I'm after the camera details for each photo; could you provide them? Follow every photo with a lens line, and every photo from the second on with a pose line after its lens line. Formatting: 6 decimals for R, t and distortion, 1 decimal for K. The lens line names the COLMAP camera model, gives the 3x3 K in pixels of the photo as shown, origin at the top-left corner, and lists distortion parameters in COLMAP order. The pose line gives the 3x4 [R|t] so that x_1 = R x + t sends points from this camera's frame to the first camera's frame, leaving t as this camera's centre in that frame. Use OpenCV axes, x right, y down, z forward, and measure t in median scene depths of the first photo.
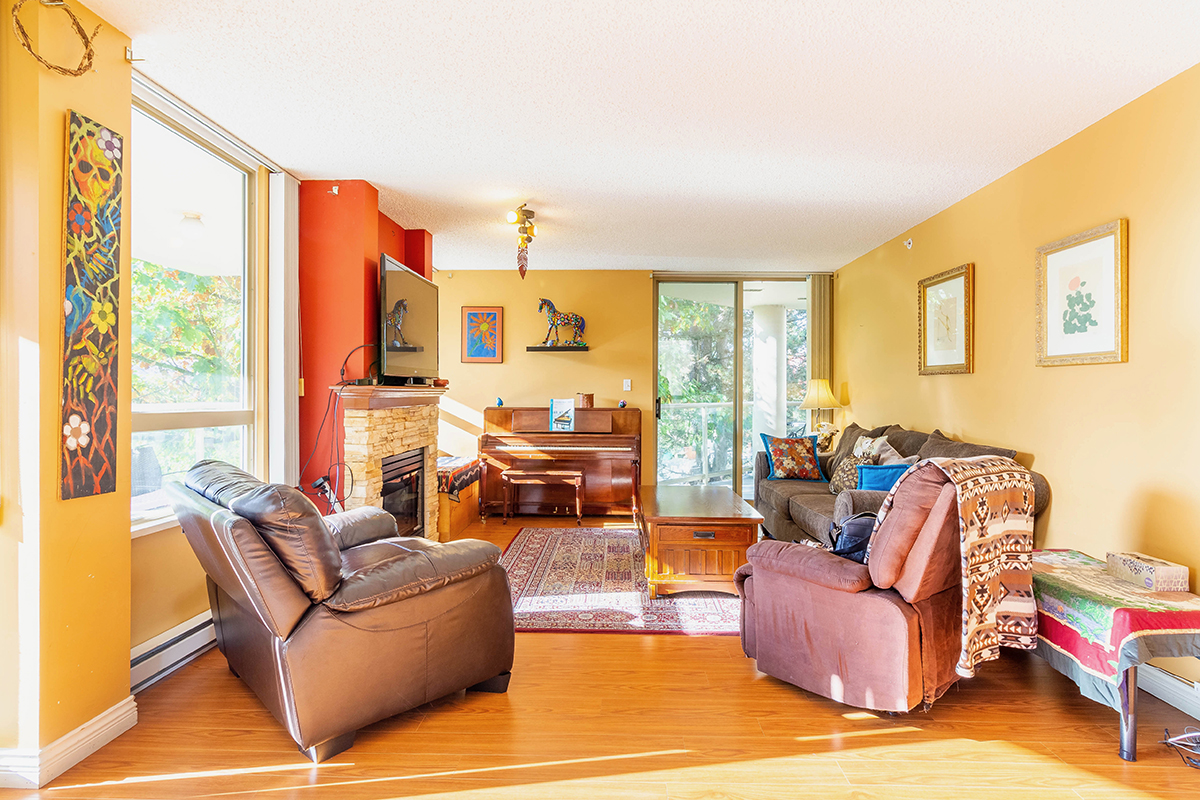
lens RADIAL K [[582.4, 0, 590.6], [0, 582.4, 389.9], [0, 0, 1]] dist [0.003244, -0.000503]
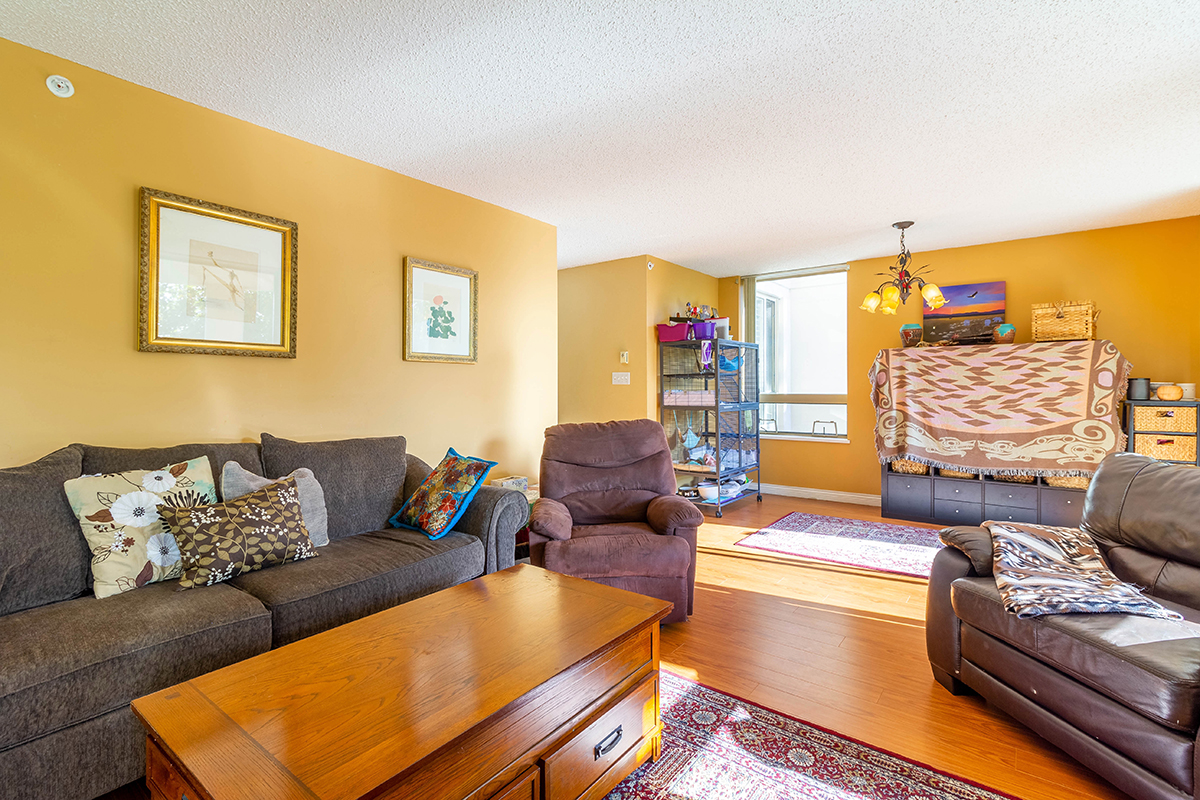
lens RADIAL K [[556.6, 0, 596.3], [0, 556.6, 391.0], [0, 0, 1]] dist [-0.000196, 0.000257]
pose [[-0.819312, -0.007200, 0.573303, -0.182609], [-0.004788, 0.999972, 0.005716, 0.014081], [-0.573329, 0.001938, -0.819323, 1.798111]]
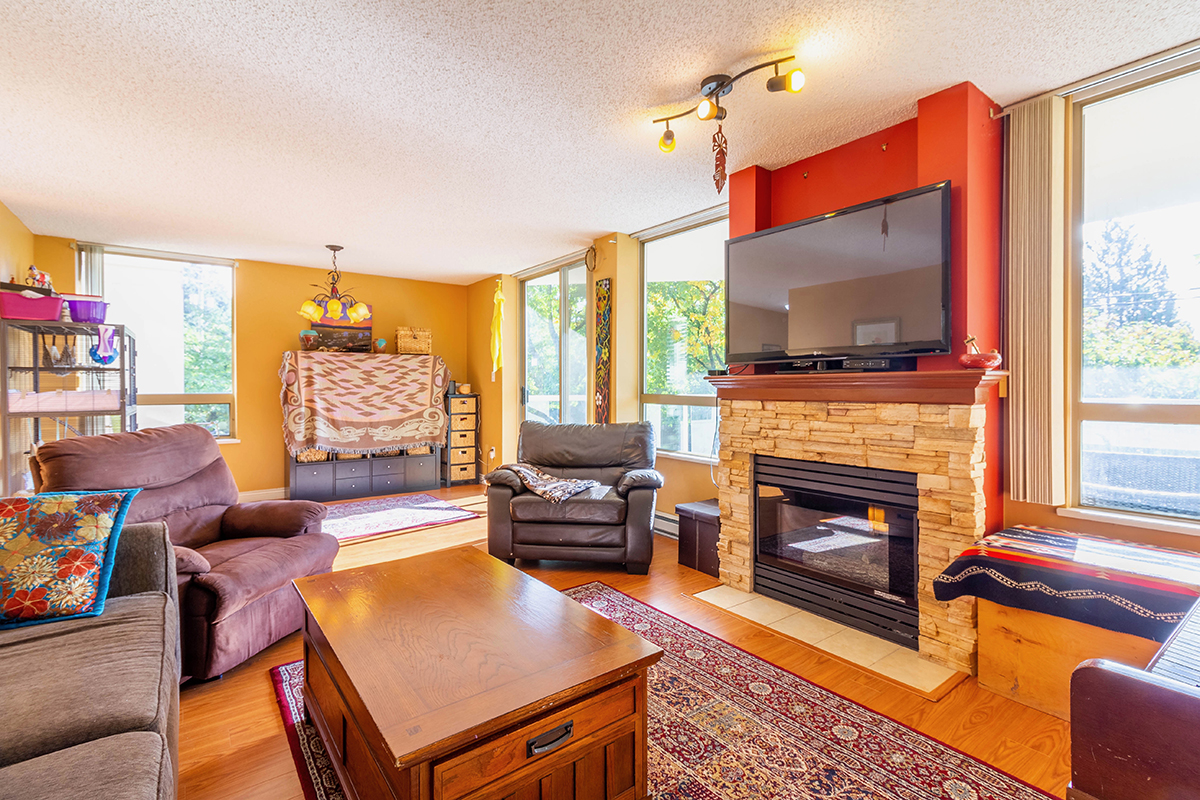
lens RADIAL K [[556.6, 0, 623.1], [0, 556.6, 391.3], [0, 0, 1]] dist [-0.000196, 0.000257]
pose [[-0.747072, 0.001755, -0.664741, 0.501799], [-0.000167, 0.999996, 0.002827, 0.020147], [0.664743, 0.002223, -0.747069, 2.021974]]
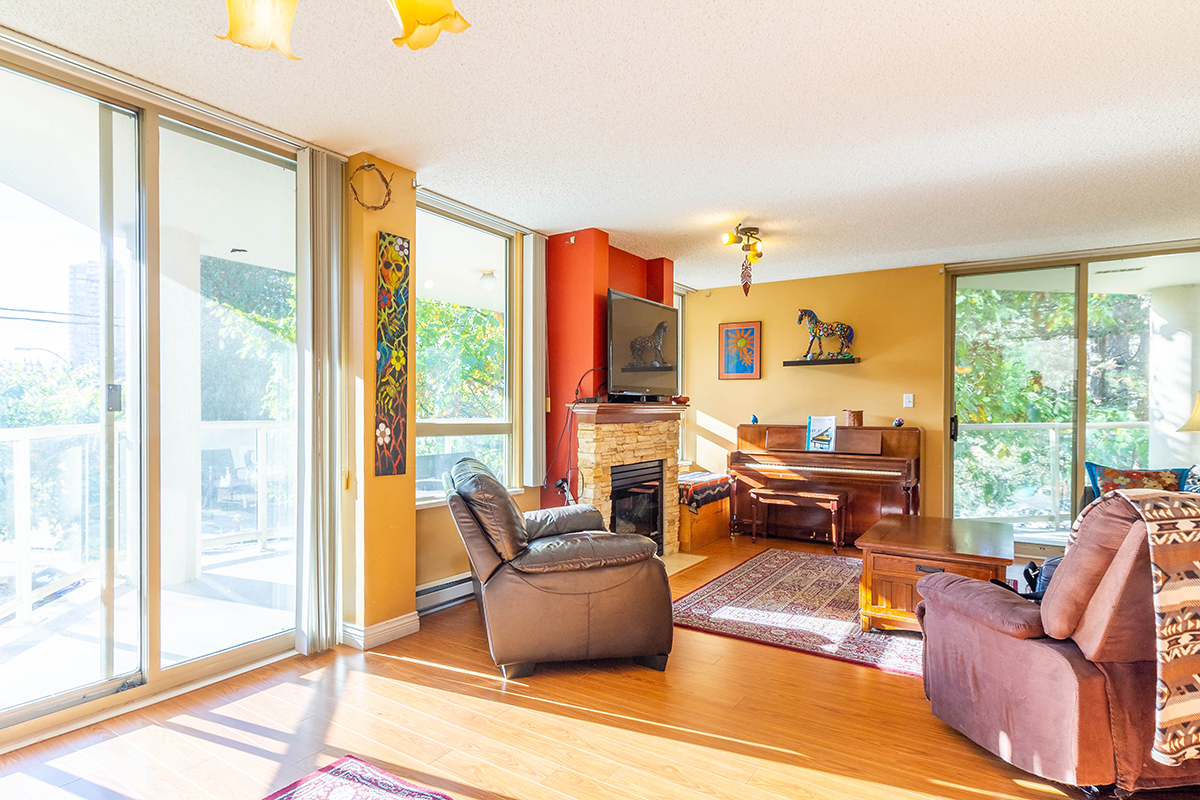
lens RADIAL K [[642.1, 0, 589.4], [0, 642.1, 407.8], [0, 0, 1]] dist [0.001308, 0.001685]
pose [[0.852357, -0.001848, -0.522957, 0.340713], [0.002673, 0.999996, 0.000824, 0.000791], [0.522954, -0.002100, 0.852358, -0.128250]]
